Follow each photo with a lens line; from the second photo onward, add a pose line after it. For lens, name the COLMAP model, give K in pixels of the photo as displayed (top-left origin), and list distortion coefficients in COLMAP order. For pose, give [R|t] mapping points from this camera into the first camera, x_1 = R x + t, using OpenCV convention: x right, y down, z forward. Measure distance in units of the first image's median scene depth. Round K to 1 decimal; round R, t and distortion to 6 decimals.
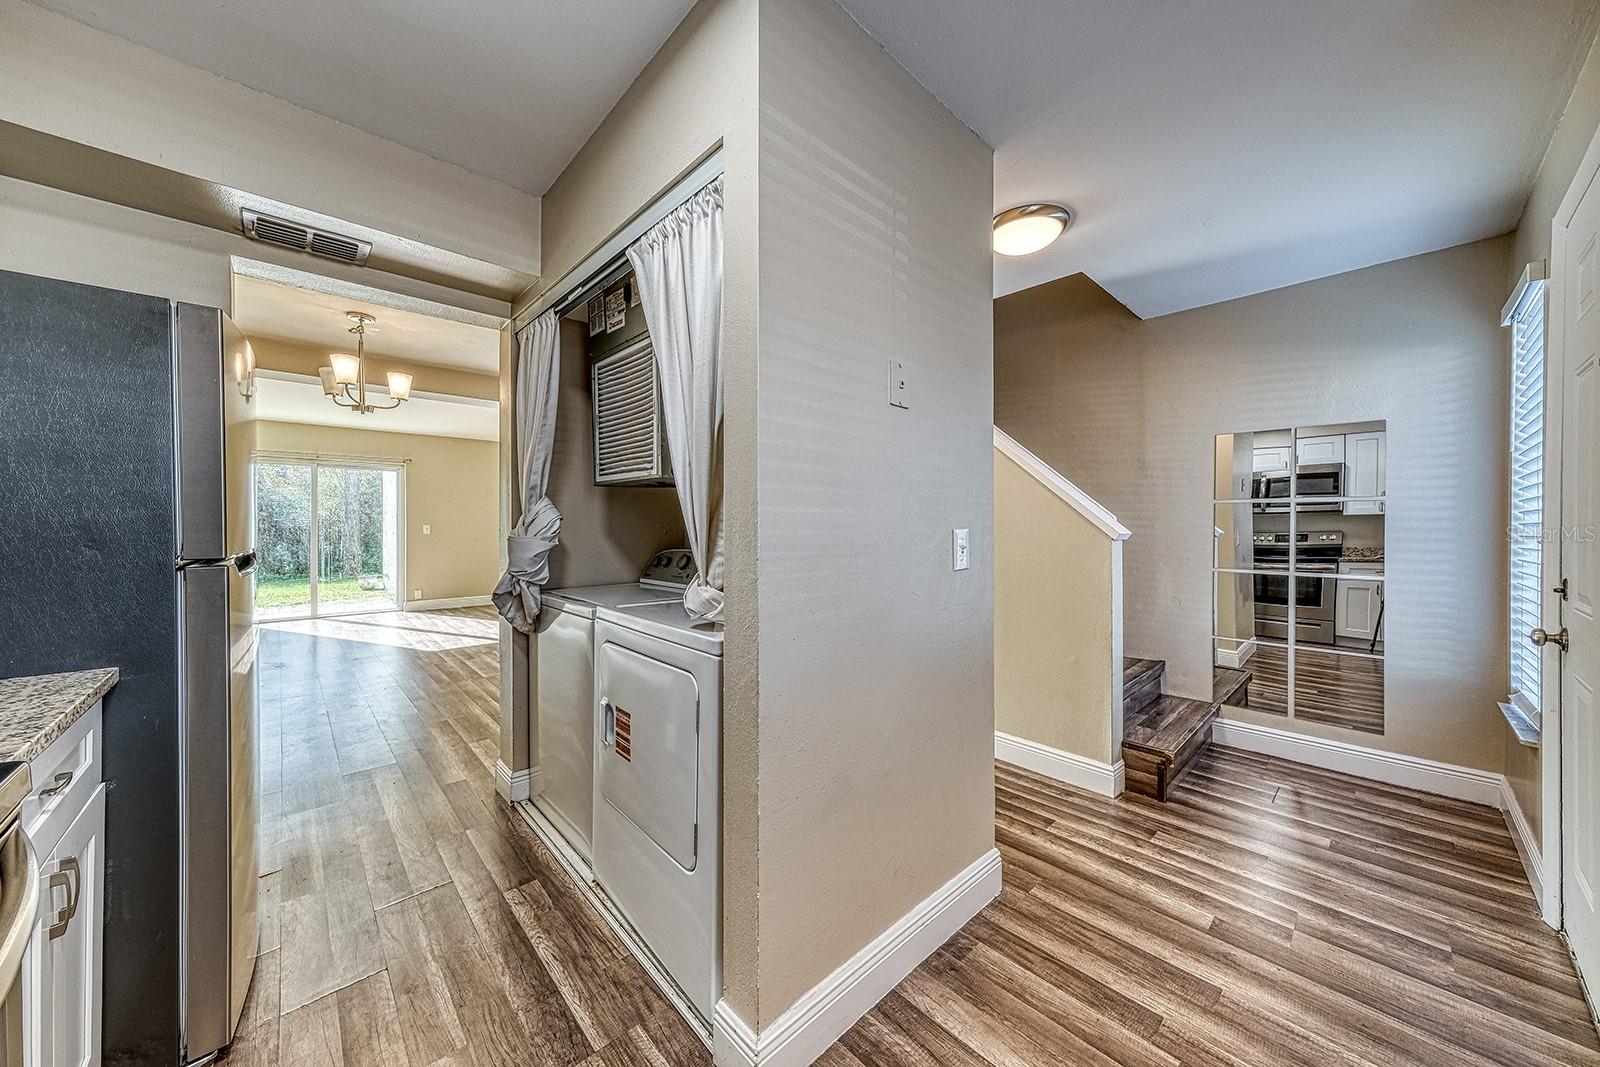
lens RADIAL K [[555.4, 0, 798.0], [0, 555.4, 525.7], [0, 0, 1]] dist [0.000052, 0.000099]
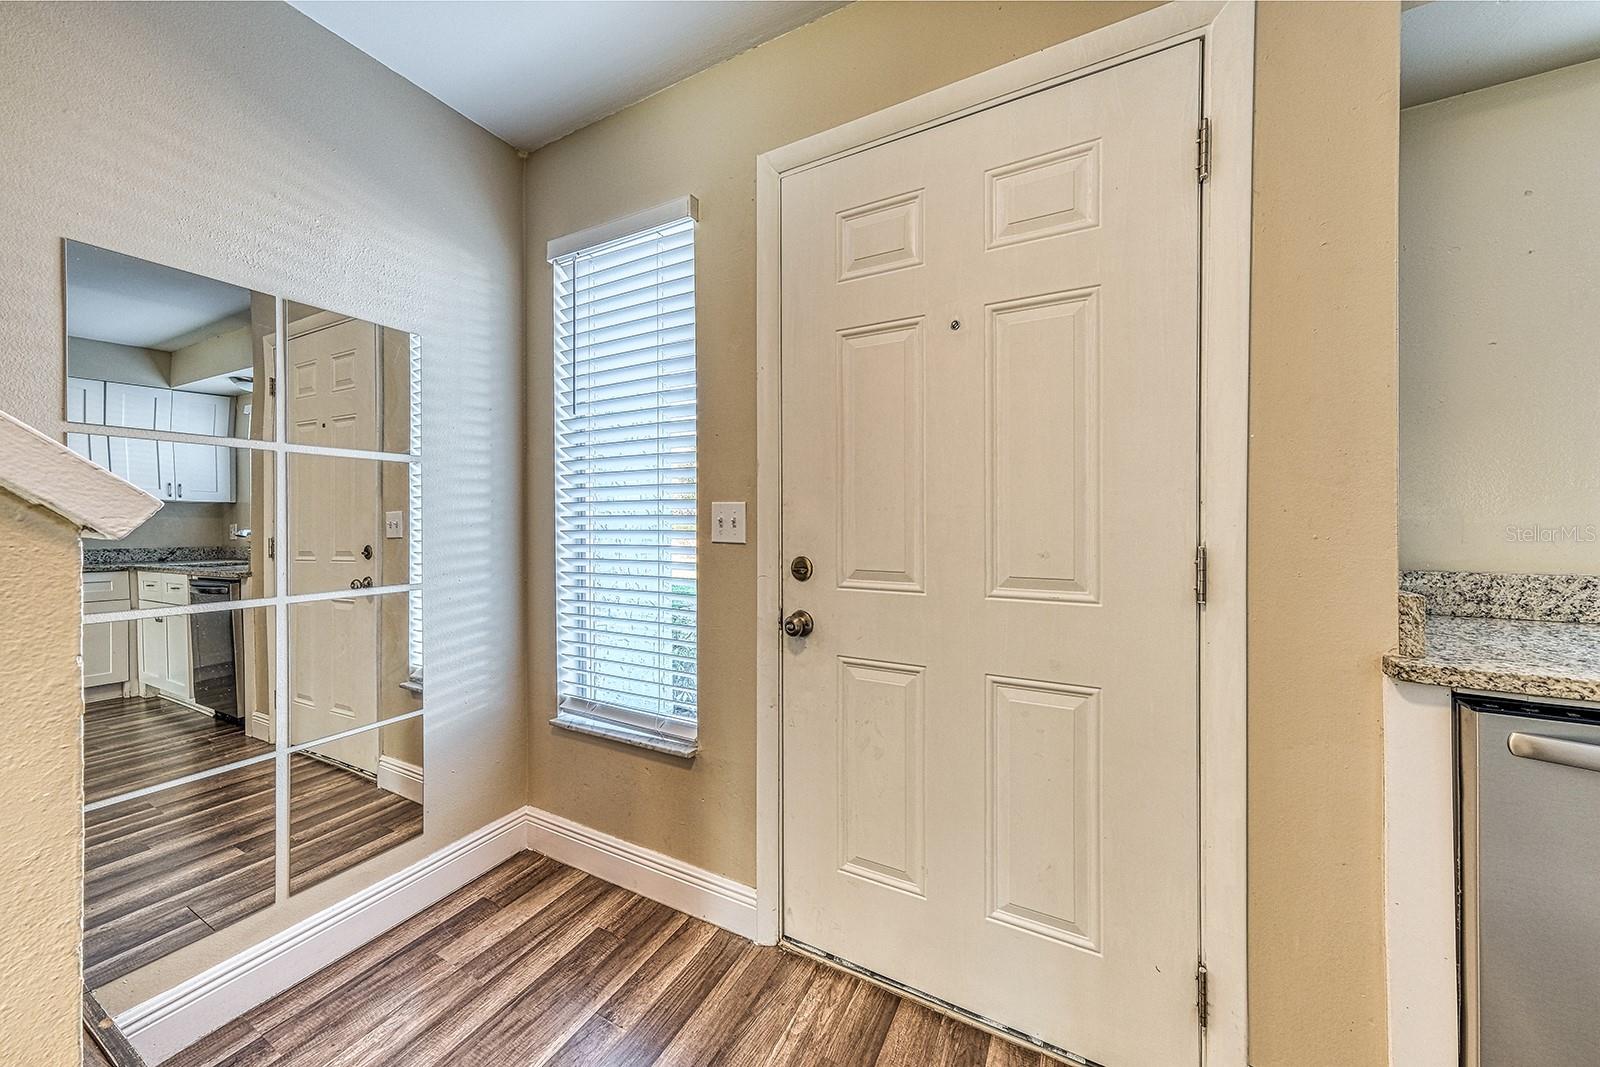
lens RADIAL K [[555.4, 0, 798.0], [0, 555.4, 525.7], [0, 0, 1]] dist [0.000052, 0.000099]
pose [[-0.330068, -0.004355, 0.943947, 0.352509], [0.003339, 0.999978, 0.005781, 0.025243], [-0.943951, 0.005060, -0.330046, 0.894750]]
